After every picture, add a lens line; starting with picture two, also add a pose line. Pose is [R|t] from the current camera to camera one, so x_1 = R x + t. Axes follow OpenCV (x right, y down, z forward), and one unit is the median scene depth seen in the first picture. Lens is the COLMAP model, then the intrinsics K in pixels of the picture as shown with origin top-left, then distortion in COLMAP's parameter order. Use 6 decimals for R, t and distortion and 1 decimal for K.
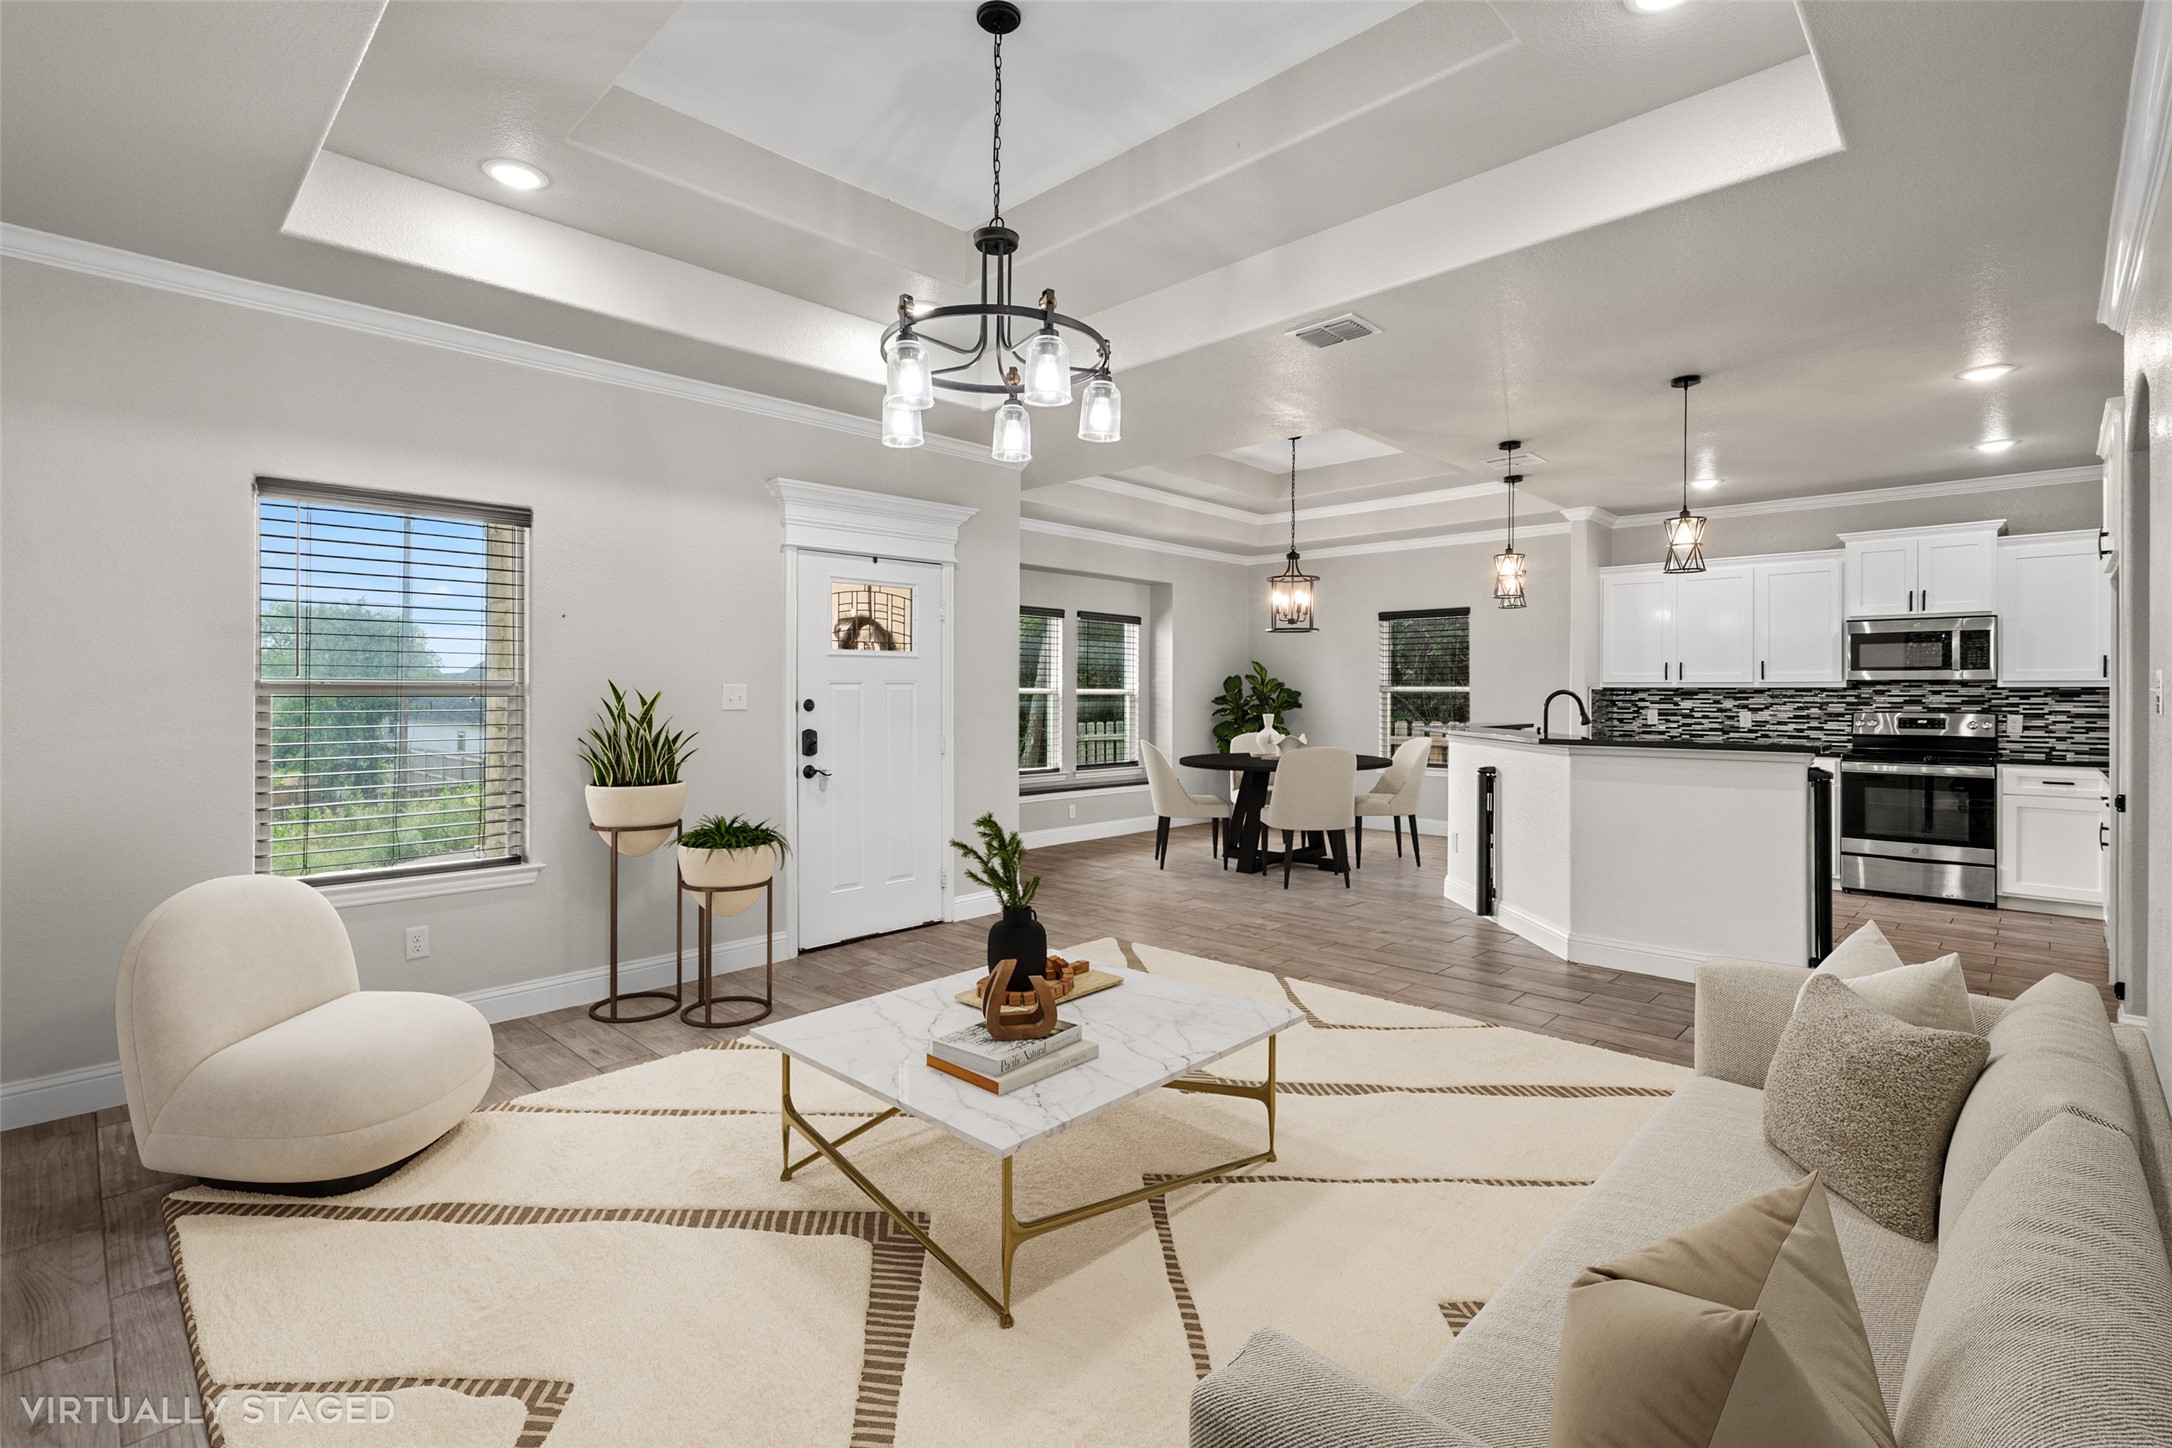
lens RADIAL K [[988.0, 0, 1066.0], [0, 988.0, 690.6], [0, 0, 1]] dist [0.001502, -0.000118]
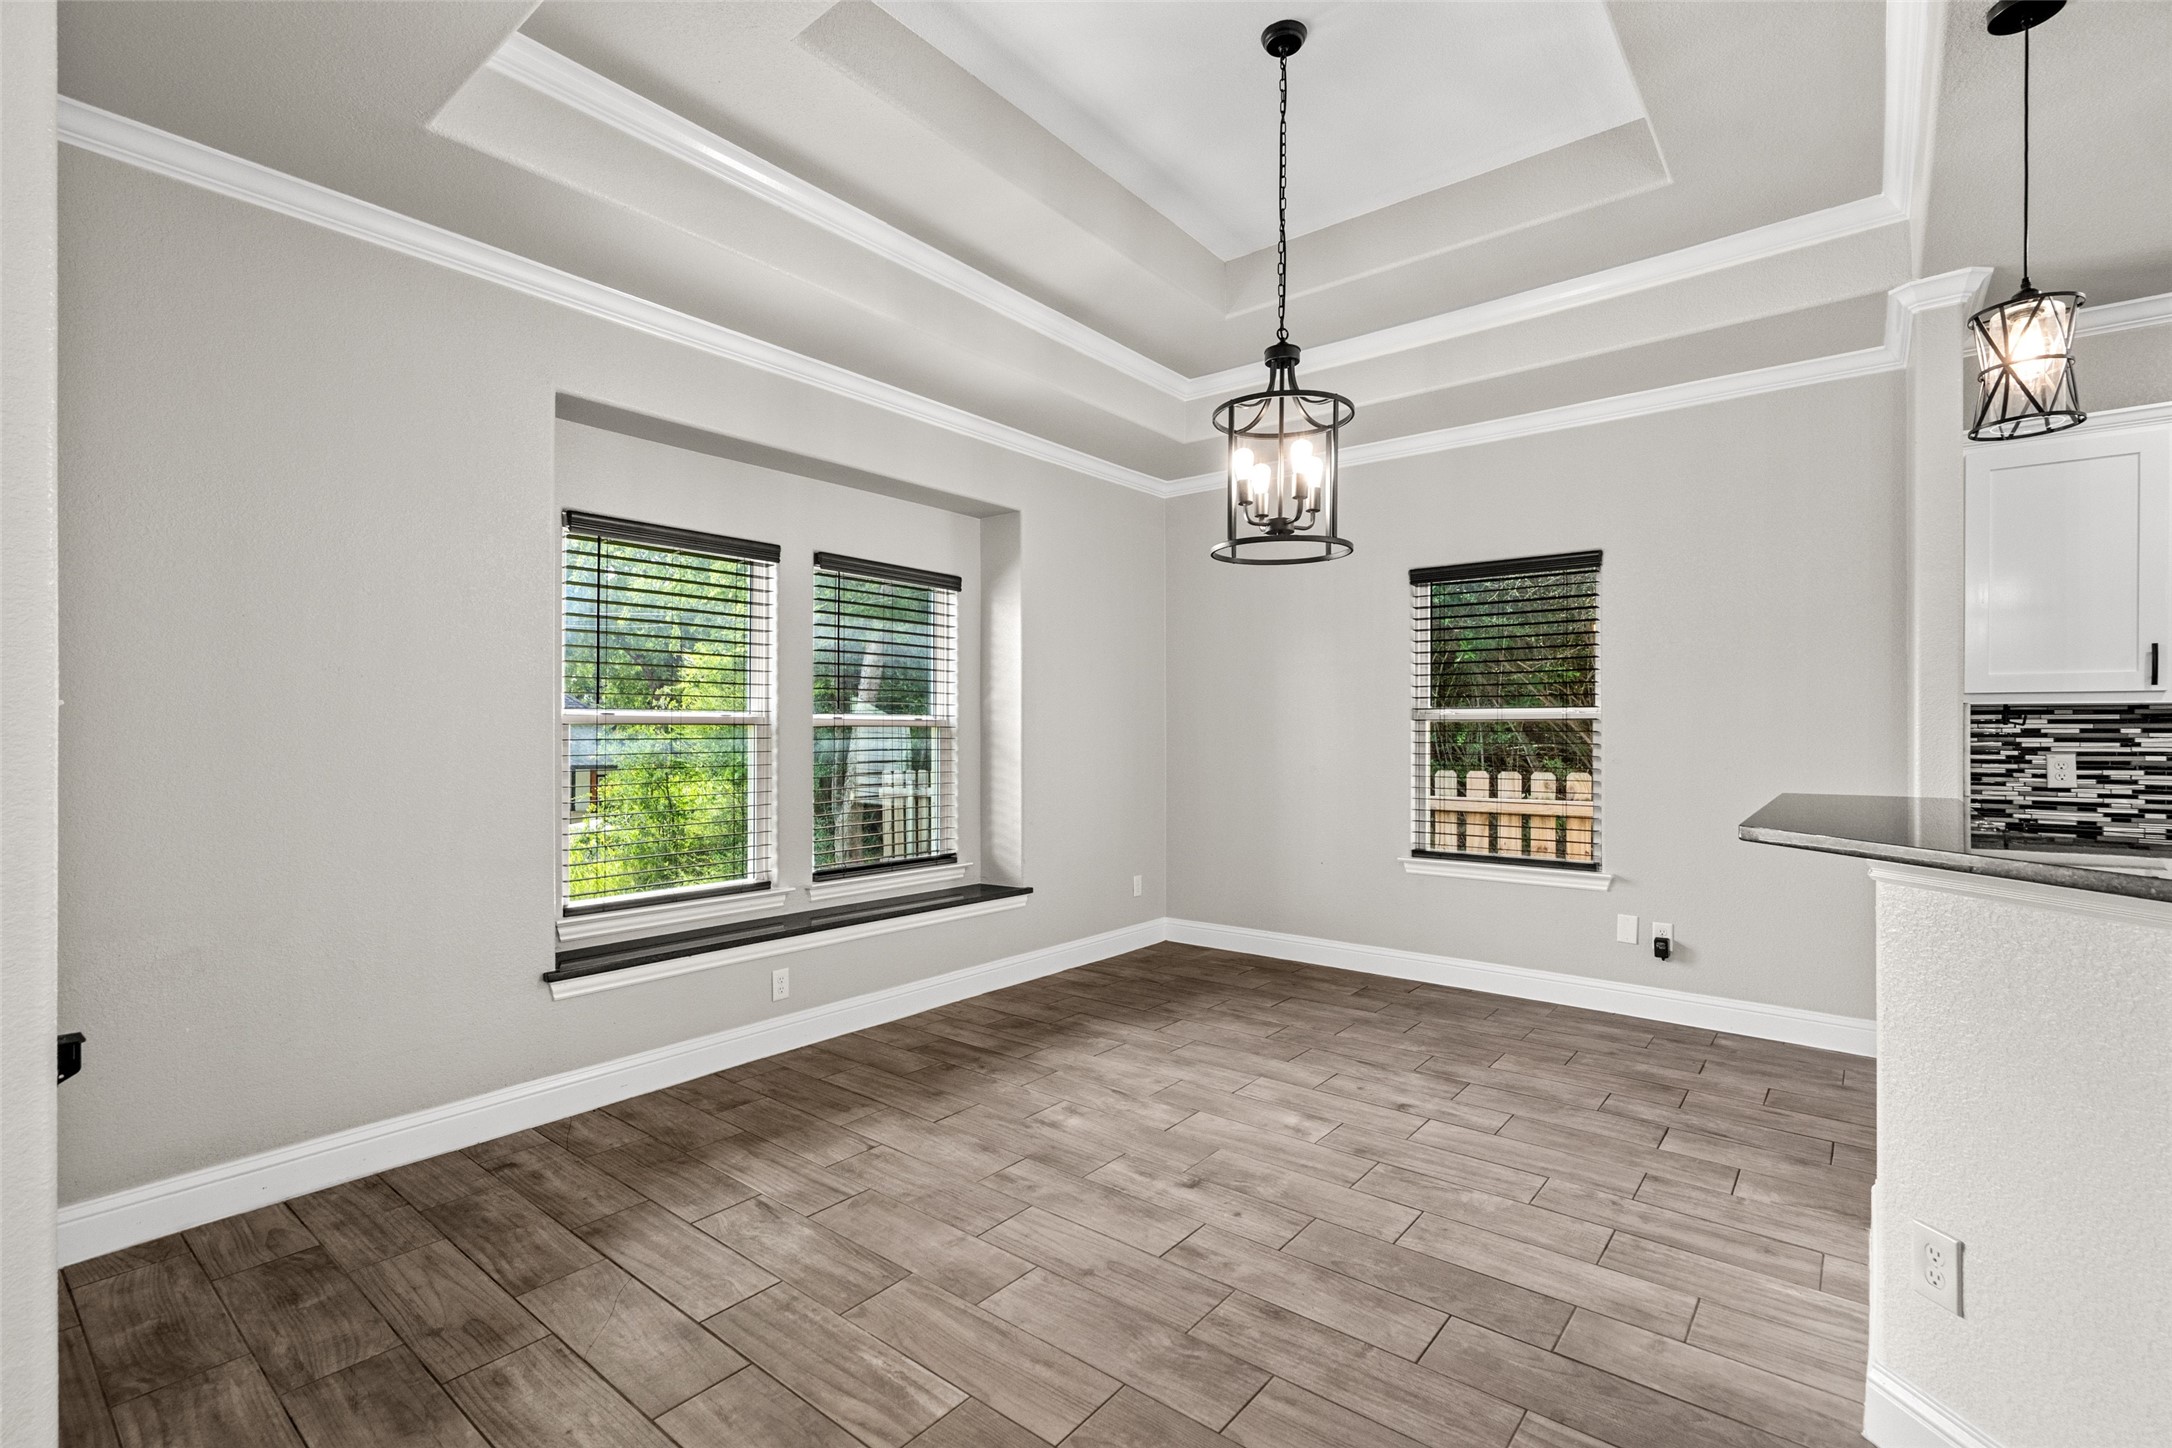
lens RADIAL K [[988.0, 0, 1073.2], [0, 988.0, 725.3], [0, 0, 1]] dist [0.001502, -0.000118]
pose [[0.996133, -0.001951, 0.087832, 0.124907], [0.002008, 0.999998, -0.000567, 0.006202], [-0.087830, 0.000741, 0.996135, 0.677108]]
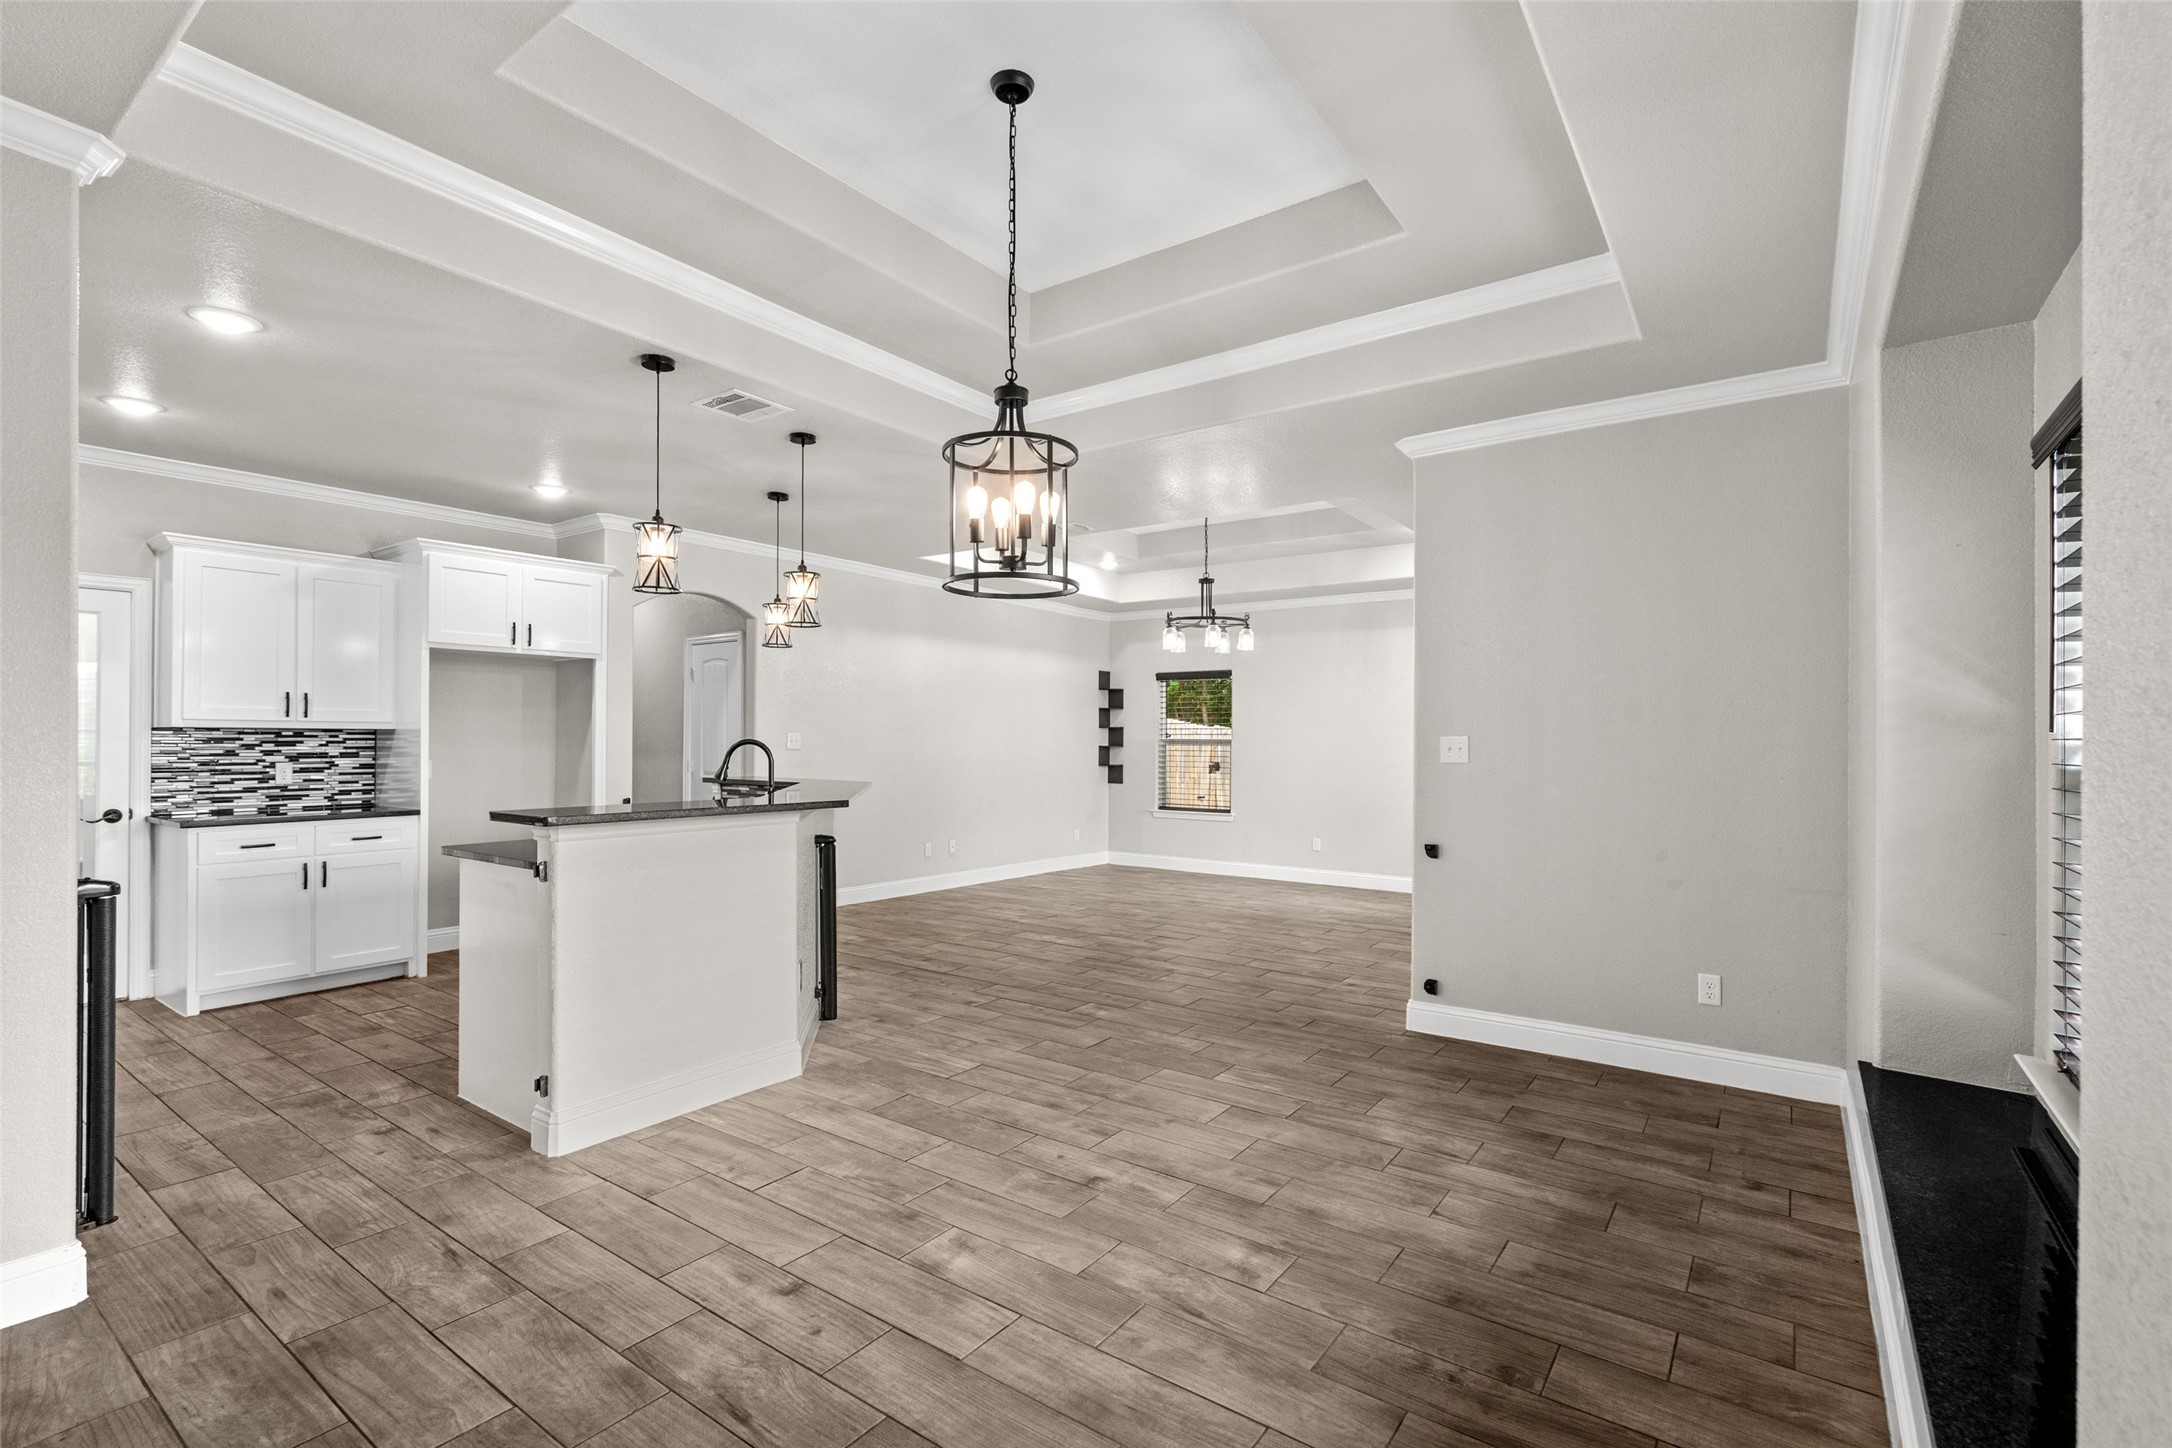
lens RADIAL K [[988.0, 0, 1084.1], [0, 988.0, 734.0], [0, 0, 1]] dist [0.001502, -0.000118]
pose [[-0.988190, -0.009415, -0.152945, 0.280210], [-0.008013, 0.999920, -0.009776, 0.000453], [0.153024, -0.008435, -0.988186, 1.498591]]
